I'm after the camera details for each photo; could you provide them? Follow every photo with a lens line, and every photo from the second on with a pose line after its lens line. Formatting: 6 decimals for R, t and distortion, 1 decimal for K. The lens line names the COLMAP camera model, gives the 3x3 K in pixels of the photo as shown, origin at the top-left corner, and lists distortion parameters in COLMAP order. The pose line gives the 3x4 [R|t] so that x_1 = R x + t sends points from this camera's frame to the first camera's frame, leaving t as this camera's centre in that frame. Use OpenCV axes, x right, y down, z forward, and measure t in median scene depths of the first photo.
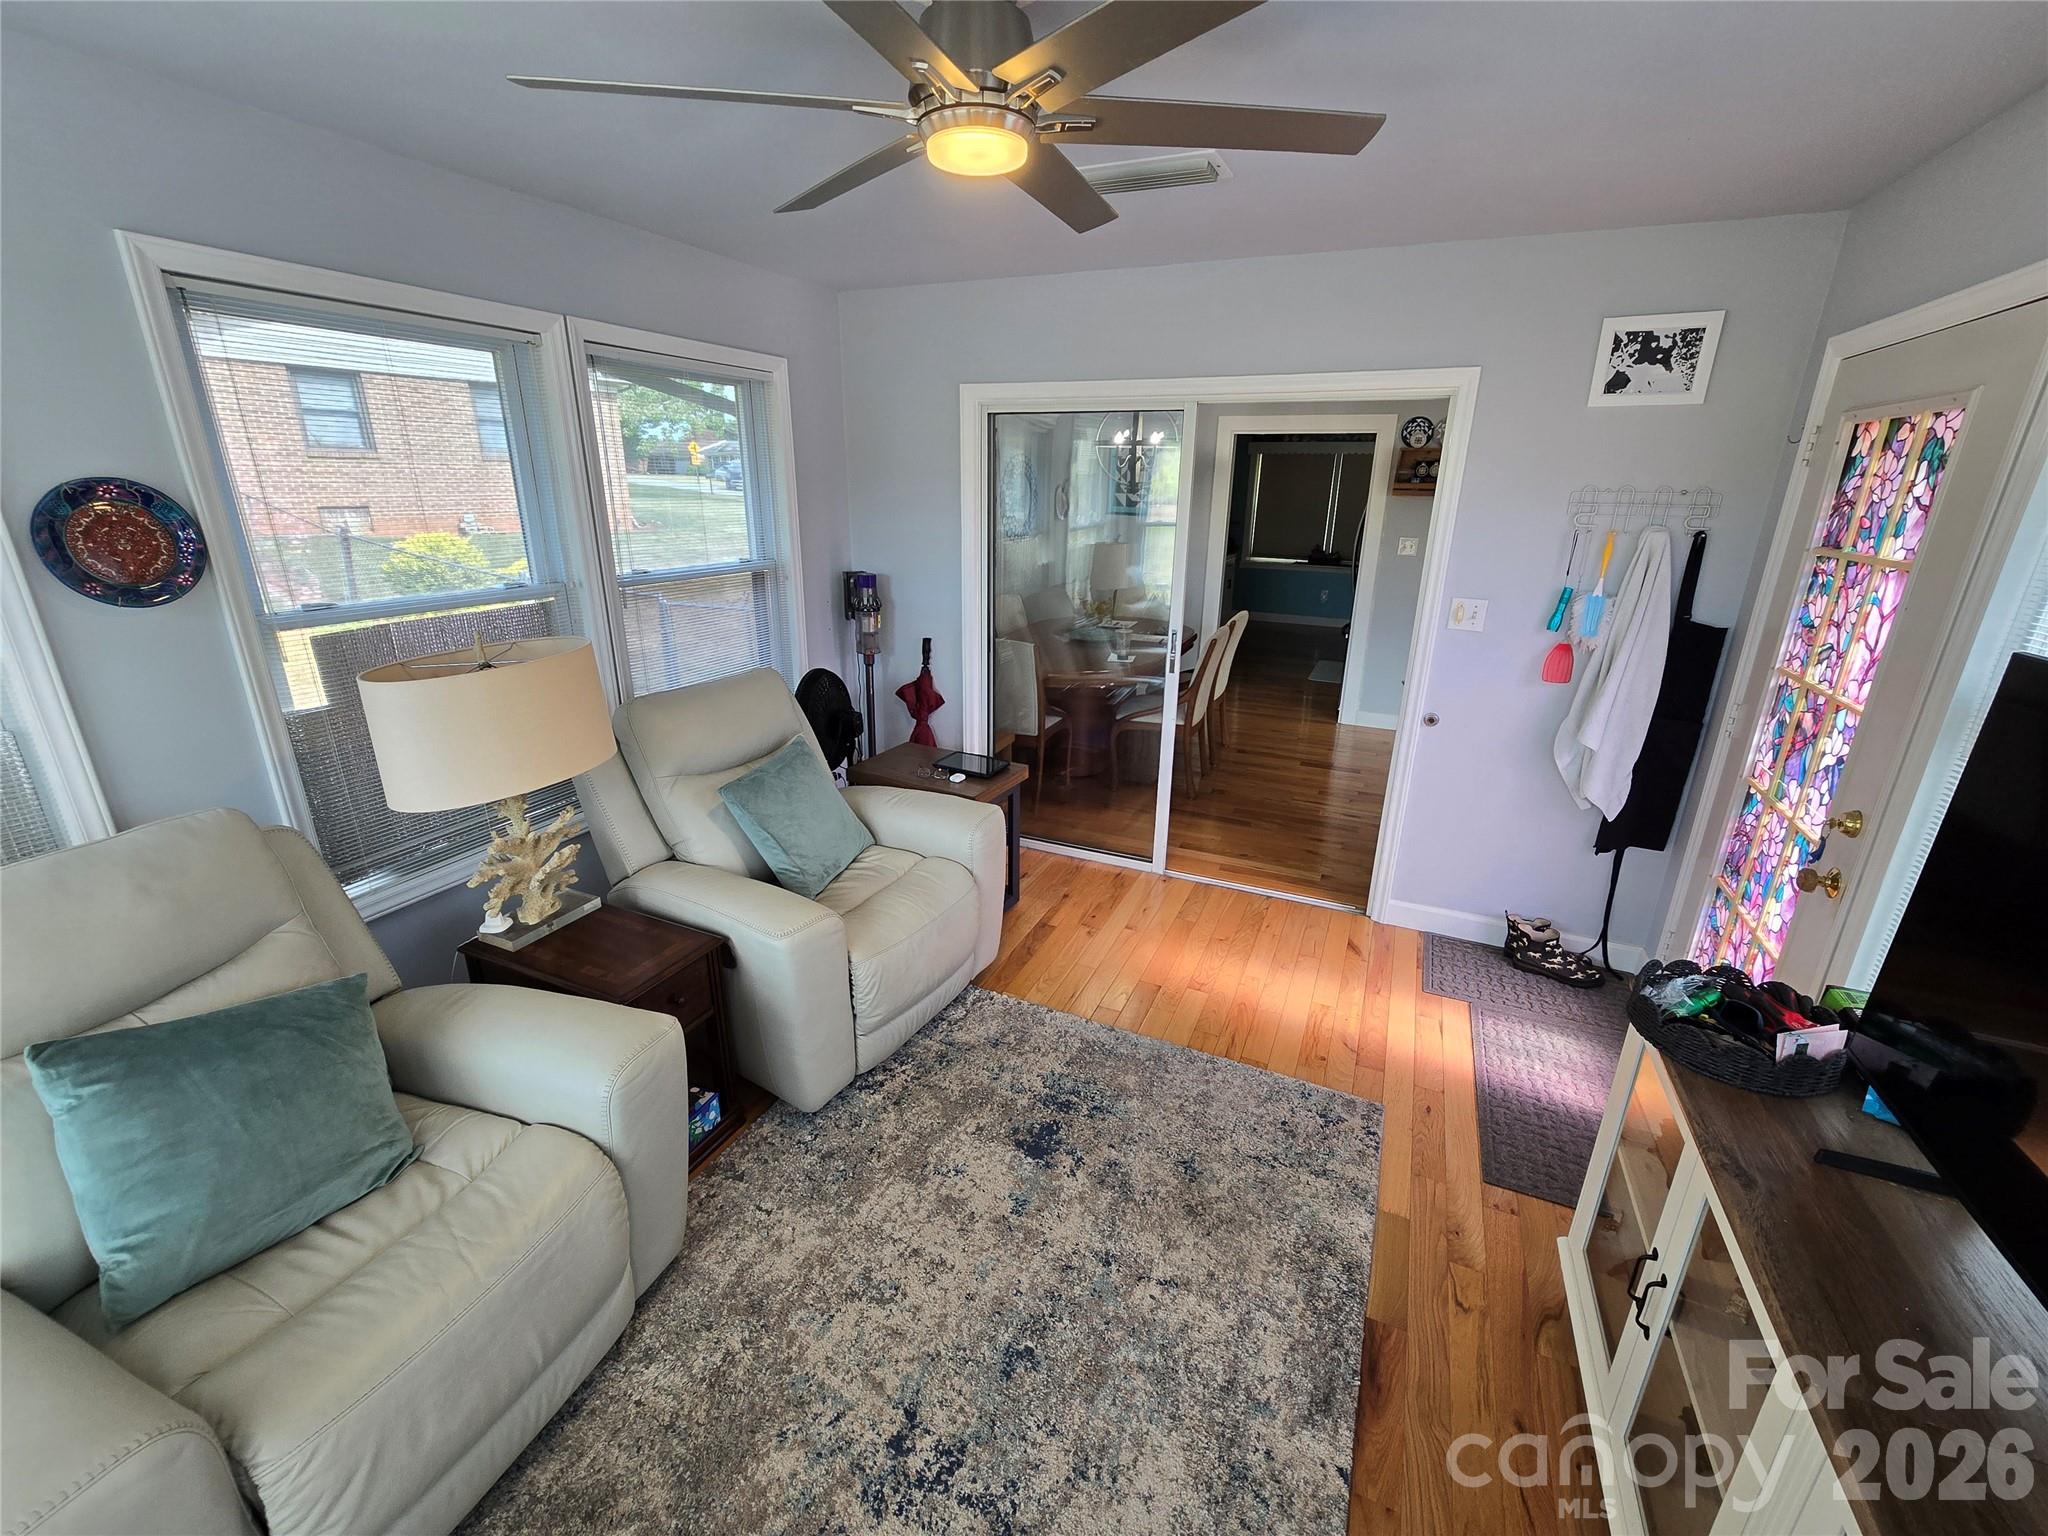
lens RADIAL K [[838.5, 0, 1026.3], [0, 838.5, 770.0], [0, 0, 1]] dist [0.001098, 0.000028]
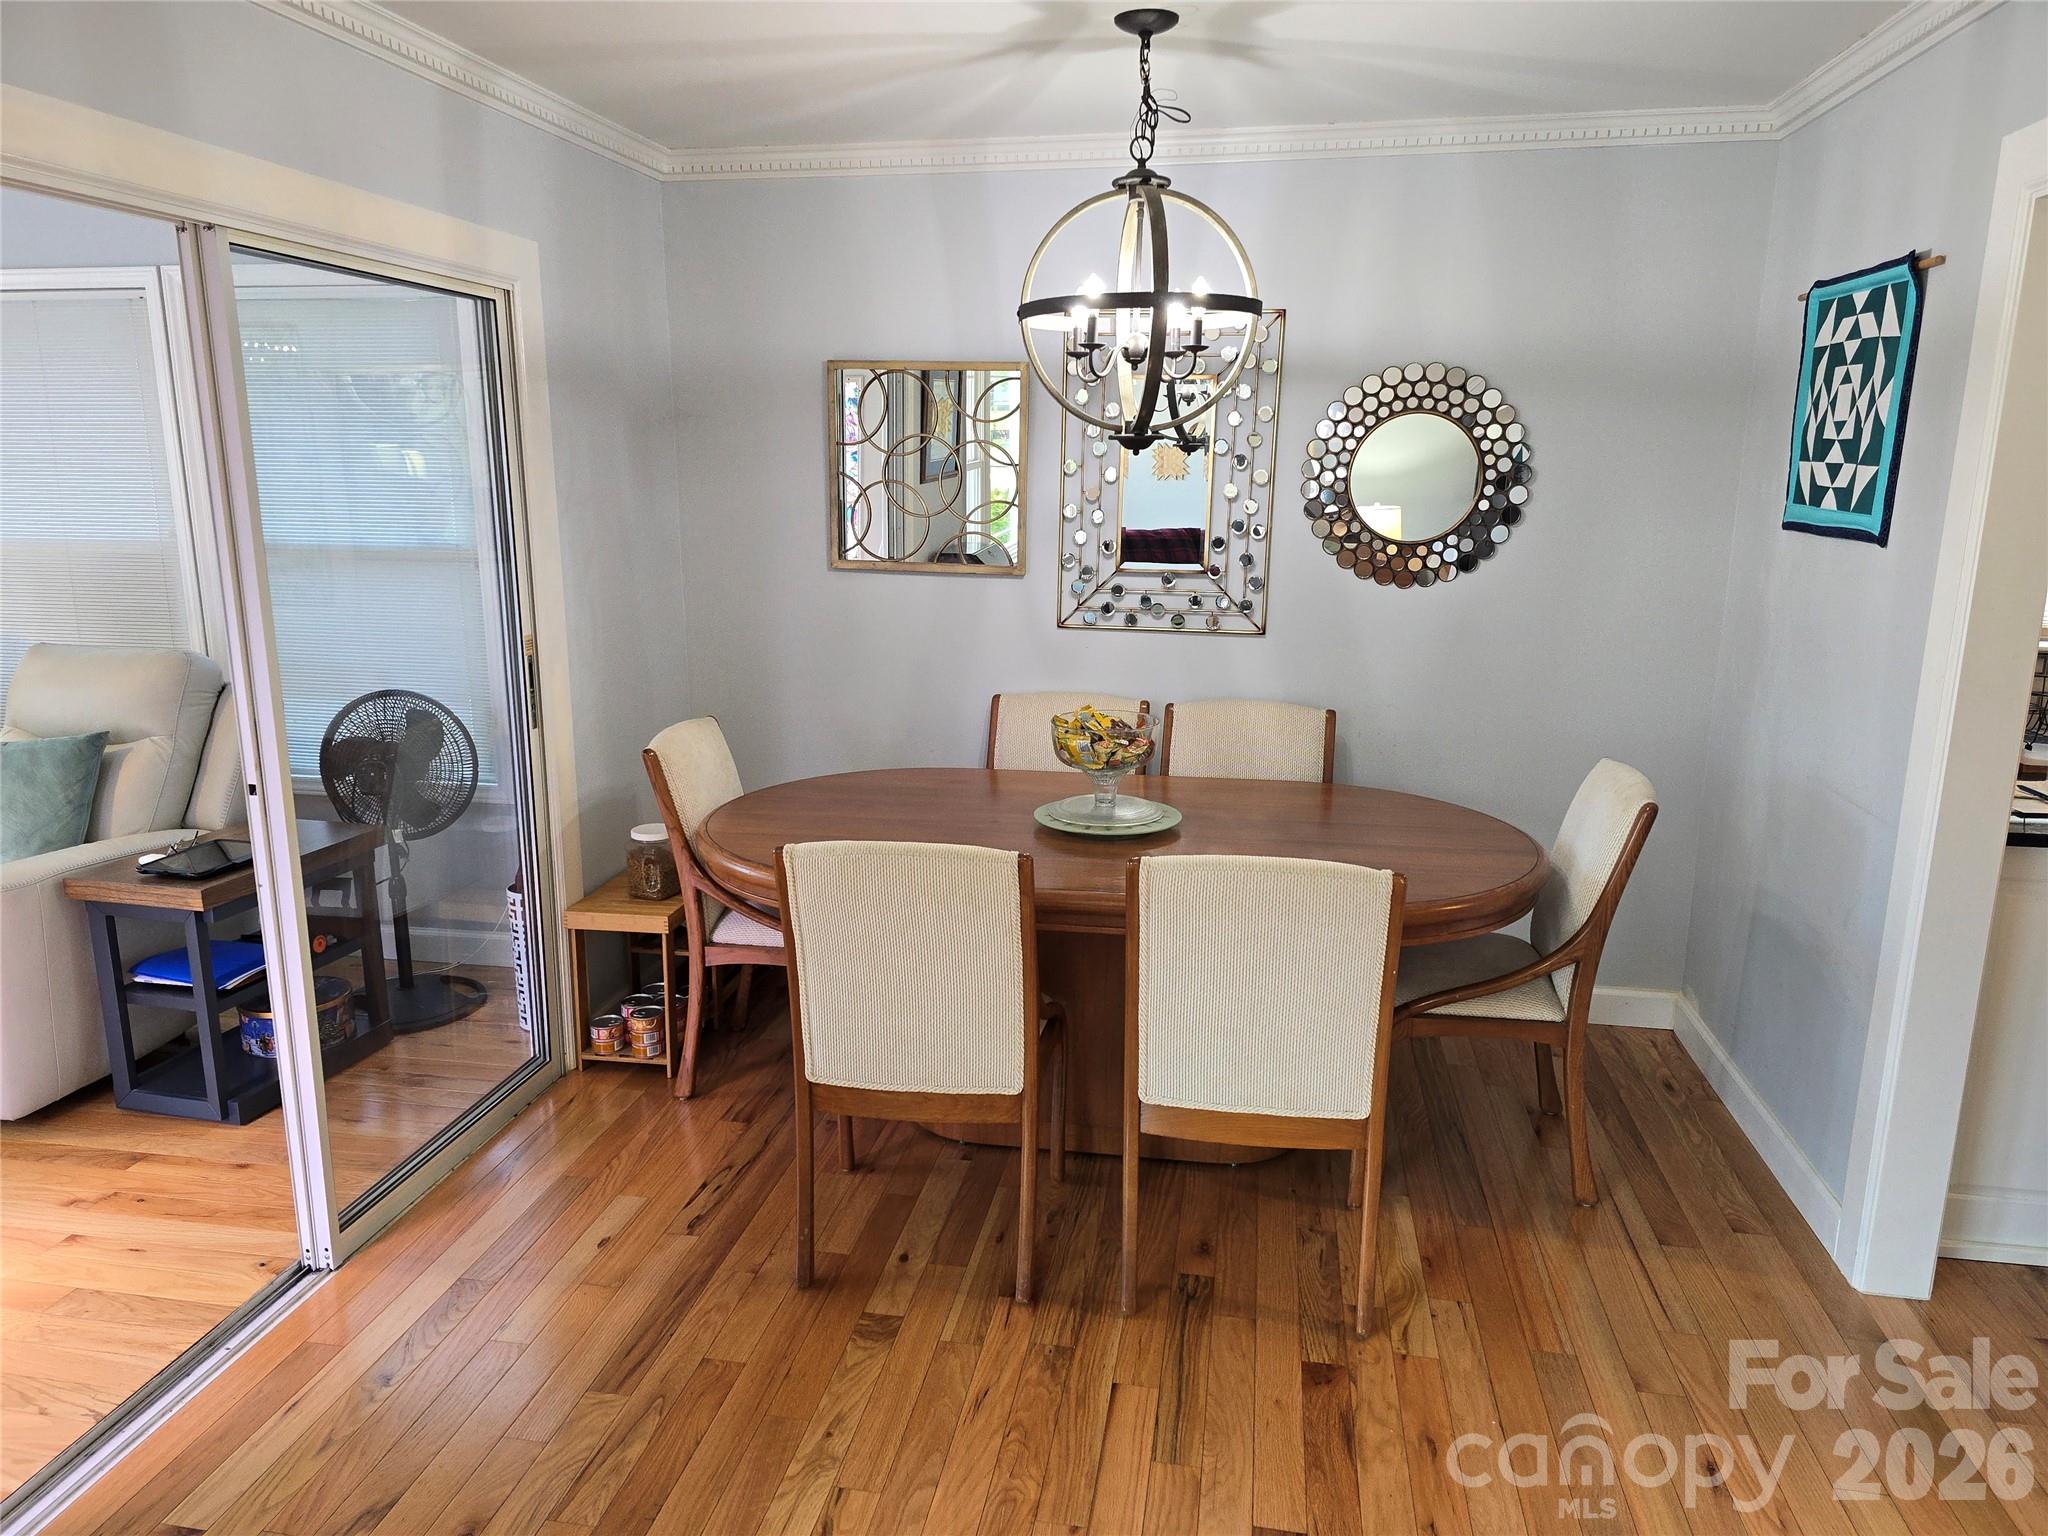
lens RADIAL K [[1376.0, 0, 1026.9], [0, 1376.0, 767.1], [0, 0, 1]] dist [0.038113, -0.007896]
pose [[0.253032, 0.200067, -0.946545, 0.734925], [-0.310355, 0.943461, 0.116451, -0.278360], [0.916327, 0.264299, 0.300818, 0.810002]]
